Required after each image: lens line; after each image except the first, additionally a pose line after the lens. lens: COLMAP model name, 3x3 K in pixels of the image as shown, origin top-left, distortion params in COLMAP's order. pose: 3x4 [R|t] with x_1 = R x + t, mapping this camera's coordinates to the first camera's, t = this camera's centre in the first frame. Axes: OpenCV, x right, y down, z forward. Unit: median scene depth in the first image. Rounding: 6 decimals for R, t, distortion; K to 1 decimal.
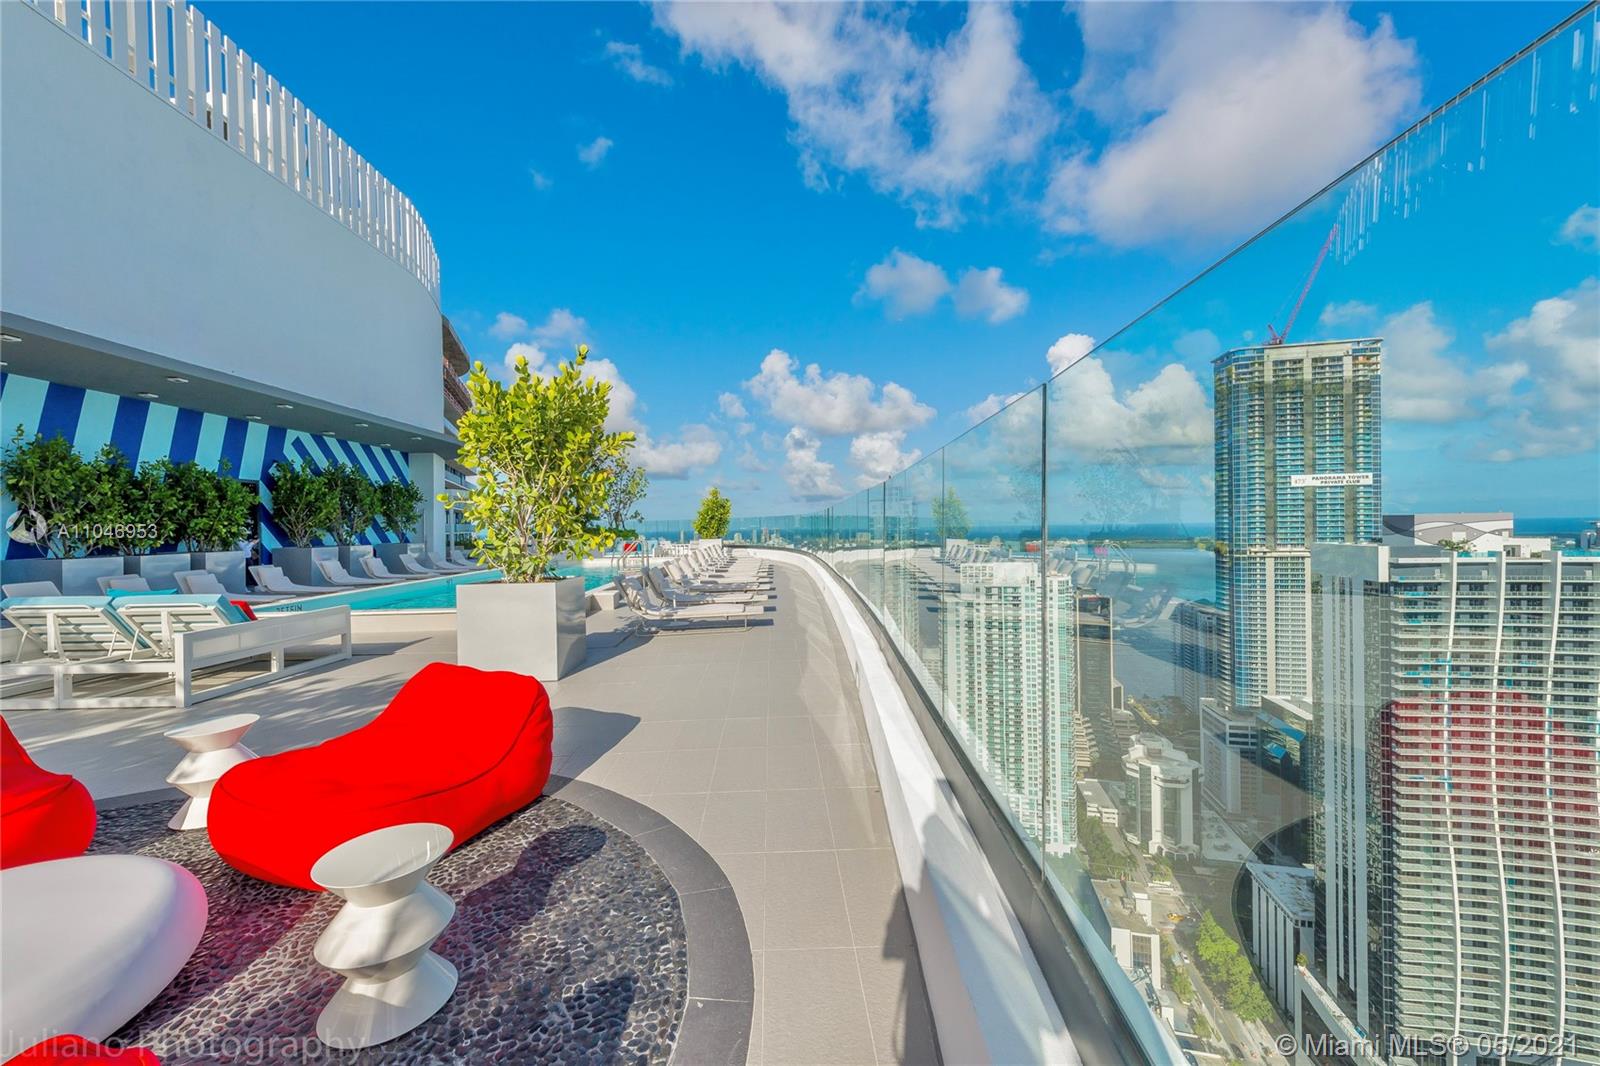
lens RADIAL K [[627.6, 0, 809.7], [0, 627.6, 534.5], [0, 0, 1]] dist [-0.000151, -0.002659]
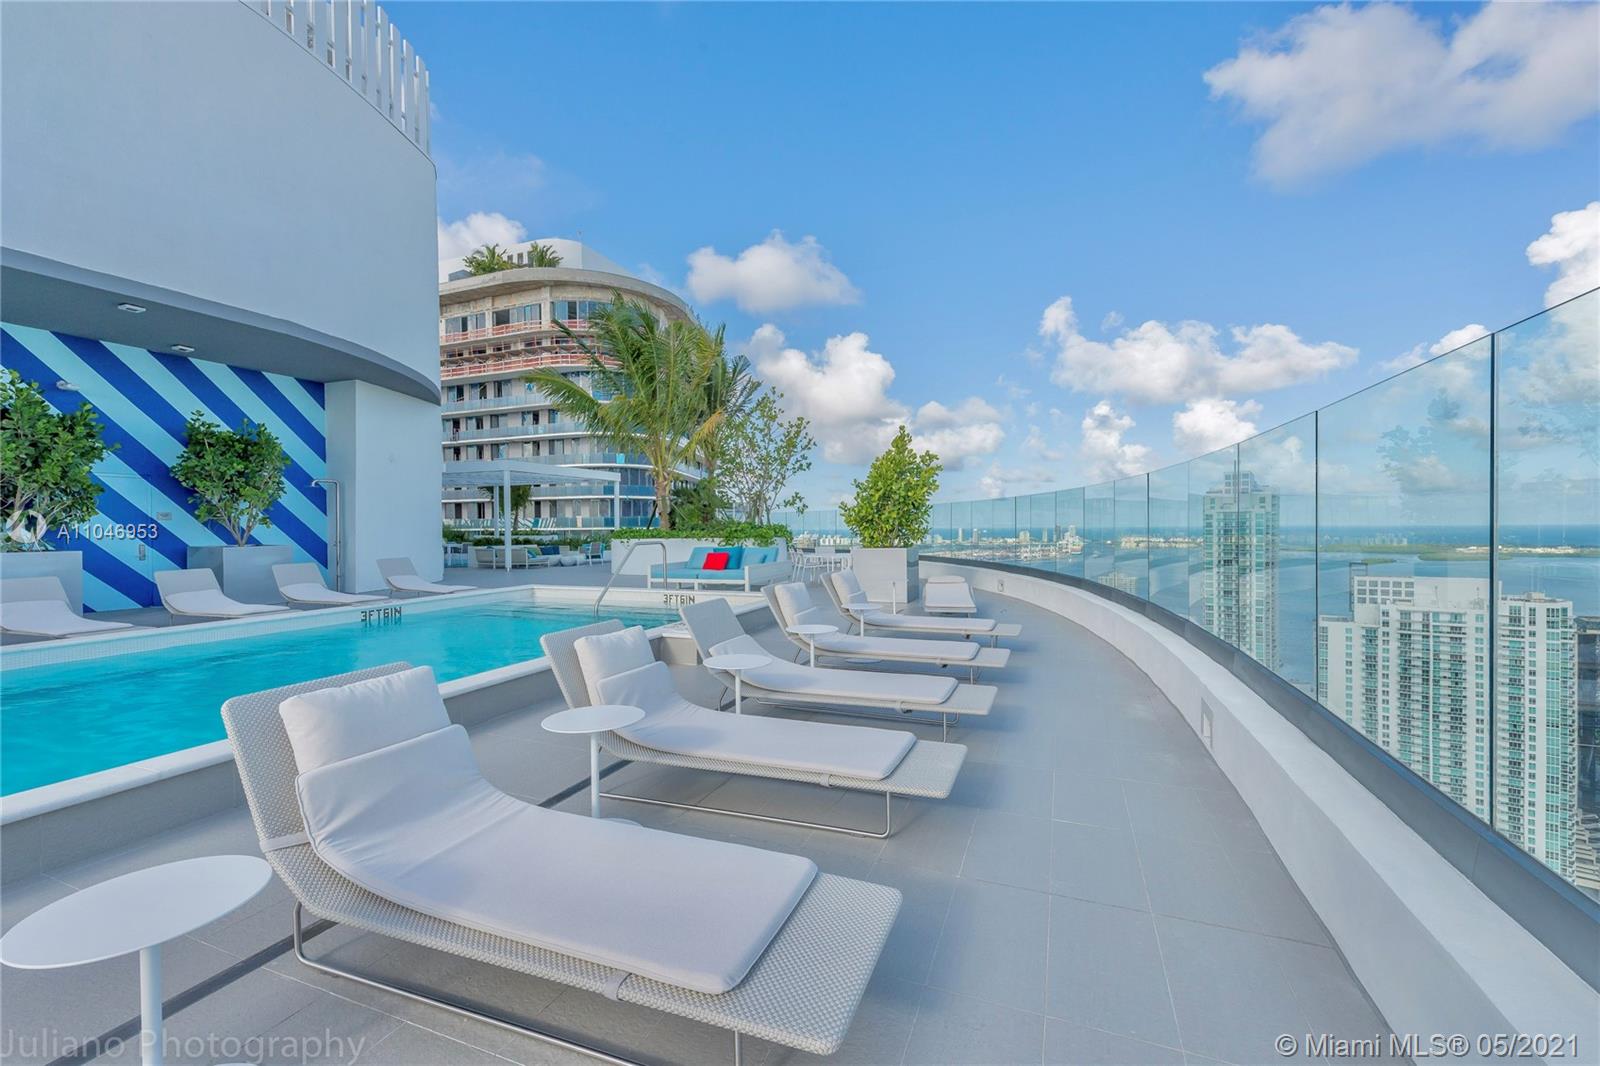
lens RADIAL K [[627.6, 0, 785.9], [0, 627.6, 534.4], [0, 0, 1]] dist [-0.000151, -0.002659]
pose [[0.885717, 0.007578, -0.464163, -0.004824], [-0.006474, 0.999971, 0.003972, -0.000449], [0.464180, -0.000513, 0.885741, 0.144997]]
